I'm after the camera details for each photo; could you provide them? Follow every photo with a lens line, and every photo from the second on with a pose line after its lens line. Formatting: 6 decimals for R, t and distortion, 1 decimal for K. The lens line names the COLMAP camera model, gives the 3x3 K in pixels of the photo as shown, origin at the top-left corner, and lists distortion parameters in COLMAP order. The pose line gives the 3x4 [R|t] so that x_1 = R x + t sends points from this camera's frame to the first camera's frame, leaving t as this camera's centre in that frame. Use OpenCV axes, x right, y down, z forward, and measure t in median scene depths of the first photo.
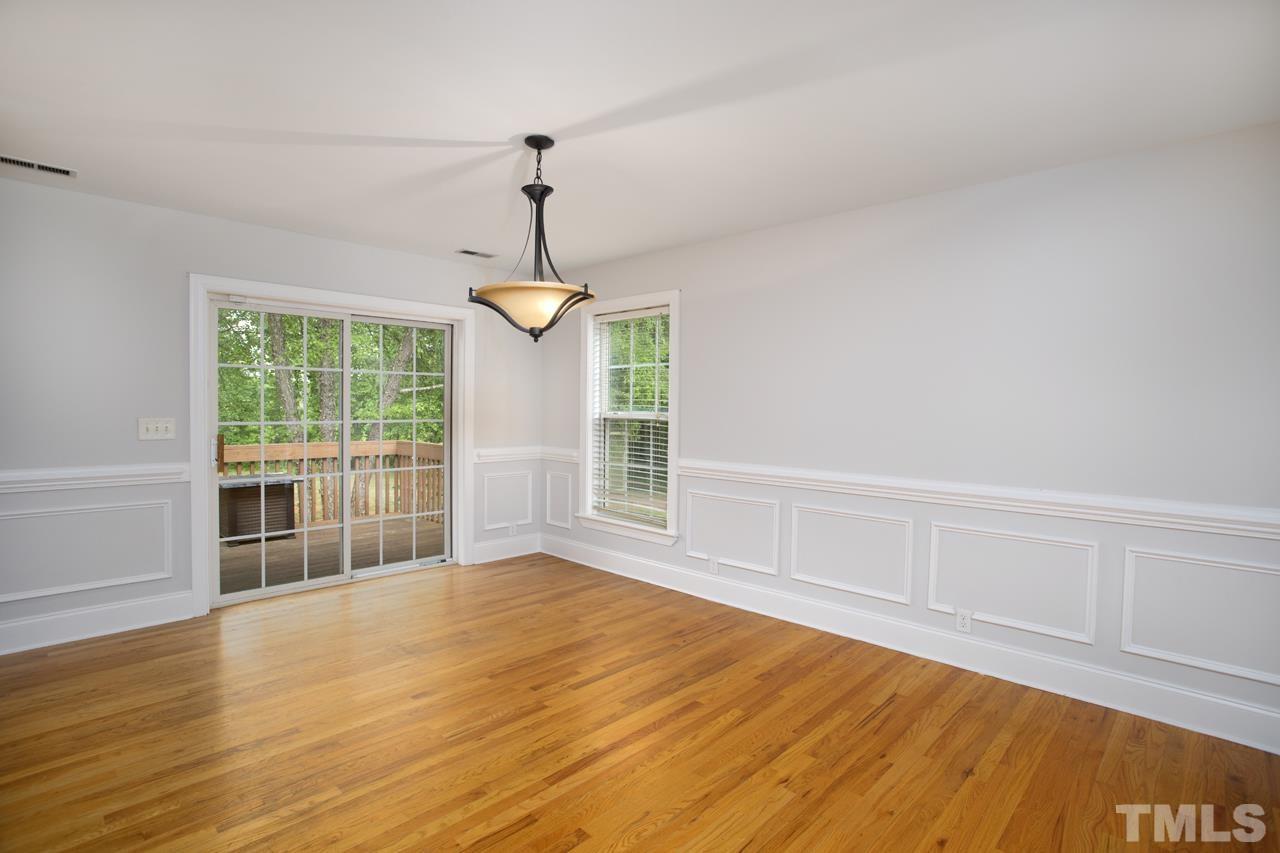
lens RADIAL K [[639.4, 0, 640.0], [0, 639.4, 426.5], [0, 0, 1]] dist [-0.039939, 0.000349]
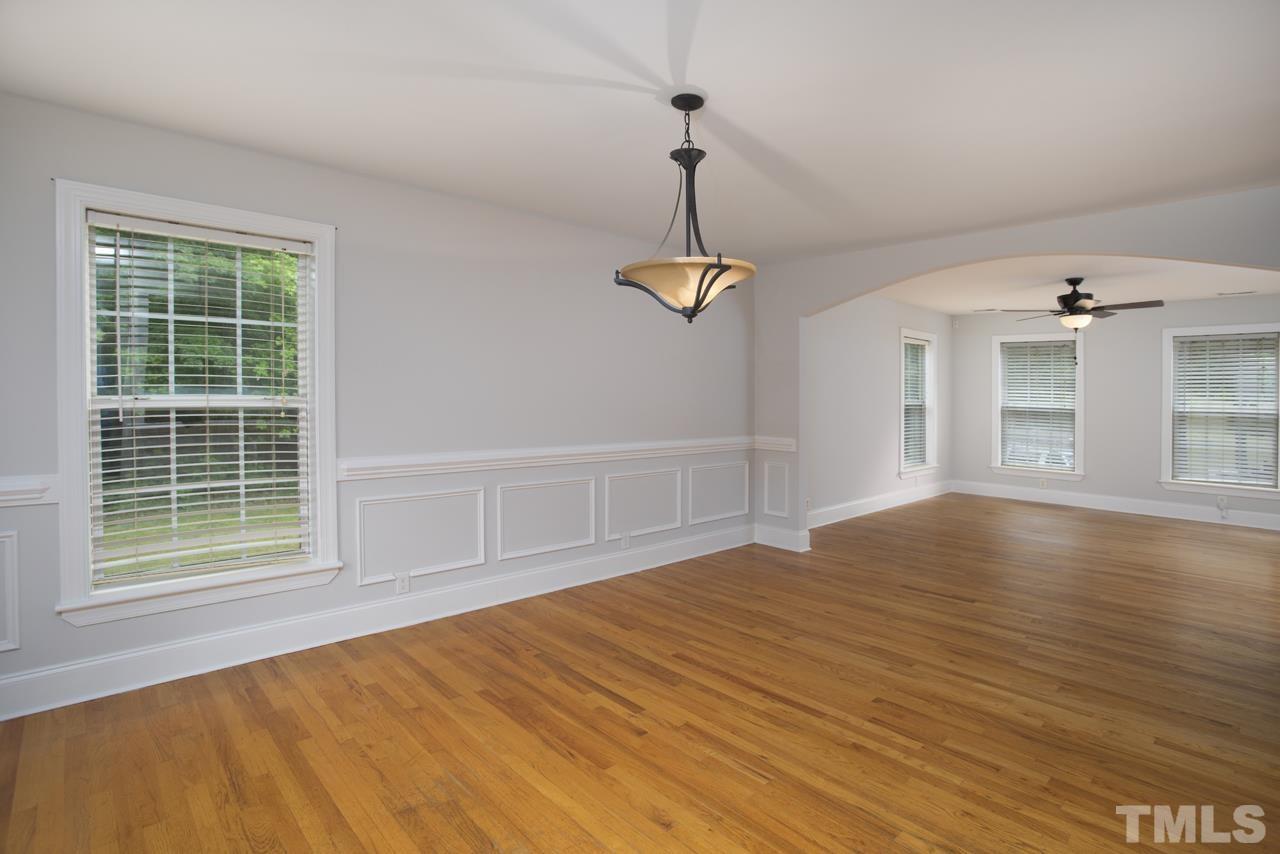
lens RADIAL K [[639.4, 0, 640.0], [0, 639.4, 427.0], [0, 0, 1]] dist [-0.039939, 0.000349]
pose [[0.020504, -0.056431, 0.998196, -0.938087], [0.006135, 0.998394, 0.056316, -0.037110], [-0.999771, 0.004969, 0.020817, 0.939031]]
